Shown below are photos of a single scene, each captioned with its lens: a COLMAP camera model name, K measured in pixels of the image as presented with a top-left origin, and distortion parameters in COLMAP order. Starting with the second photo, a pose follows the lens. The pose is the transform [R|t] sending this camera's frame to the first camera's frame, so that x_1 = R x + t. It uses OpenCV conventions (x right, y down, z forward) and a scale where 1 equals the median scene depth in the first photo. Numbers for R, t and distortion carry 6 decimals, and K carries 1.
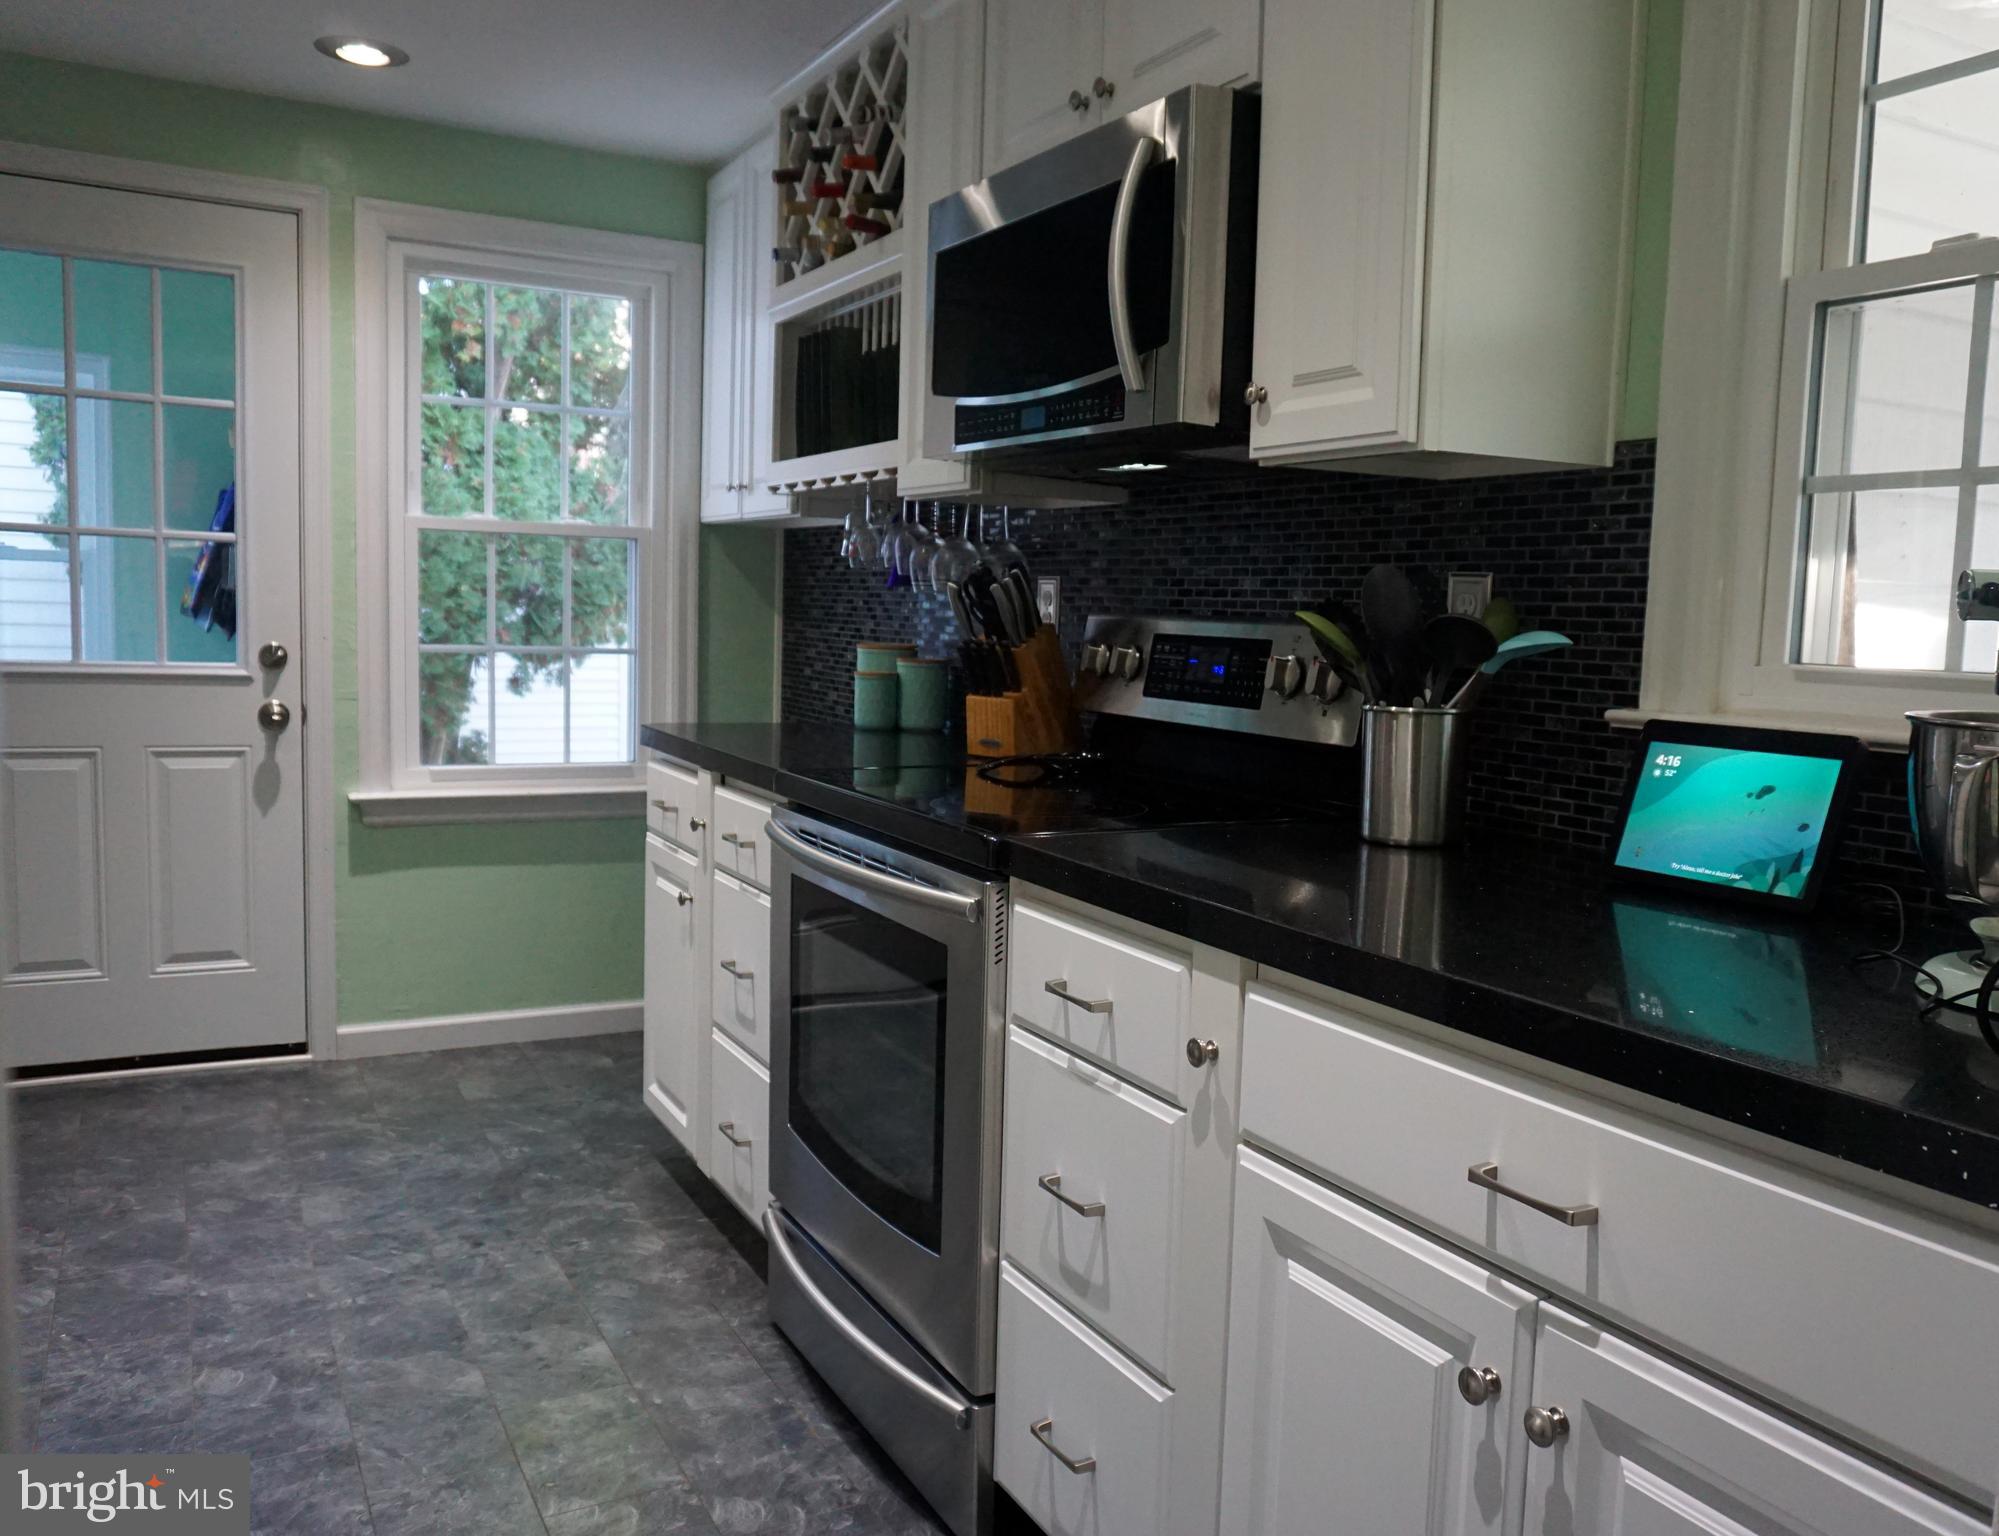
lens RADIAL K [[1589.9, 0, 1000.8], [0, 1589.9, 767.0], [0, 0, 1]] dist [-0.013280, -0.000894]
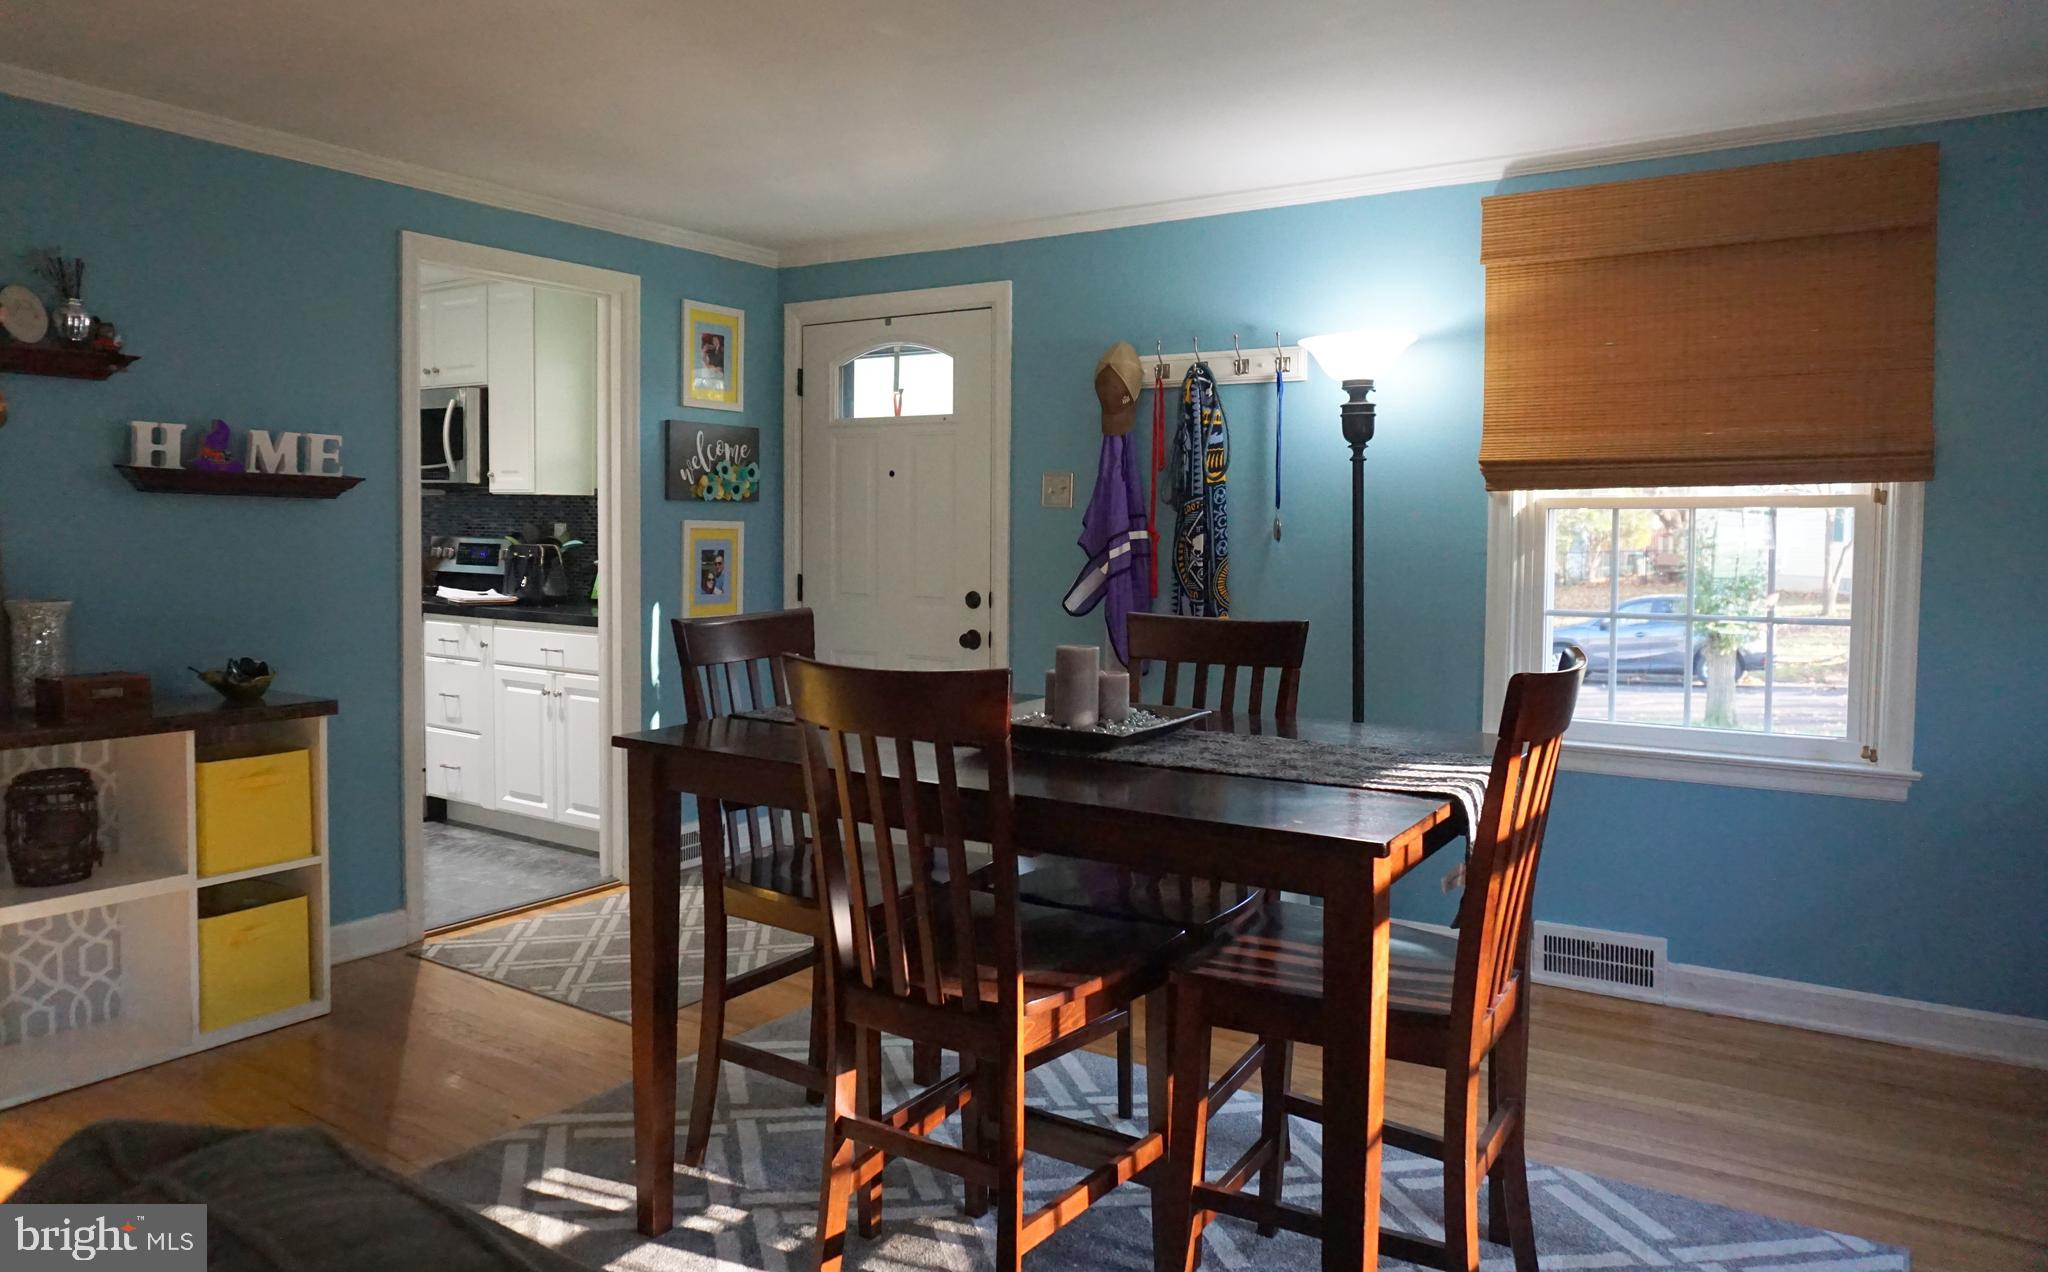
lens RADIAL K [[1395.2, 0, 1026.6], [0, 1395.2, 623.9], [0, 0, 1]] dist [-0.003083, -0.000347]
pose [[0.875498, -0.045180, 0.481106, -0.298275], [0.054206, 0.998518, -0.004873, 0.173340], [-0.480172, 0.030346, 0.876649, -2.247018]]
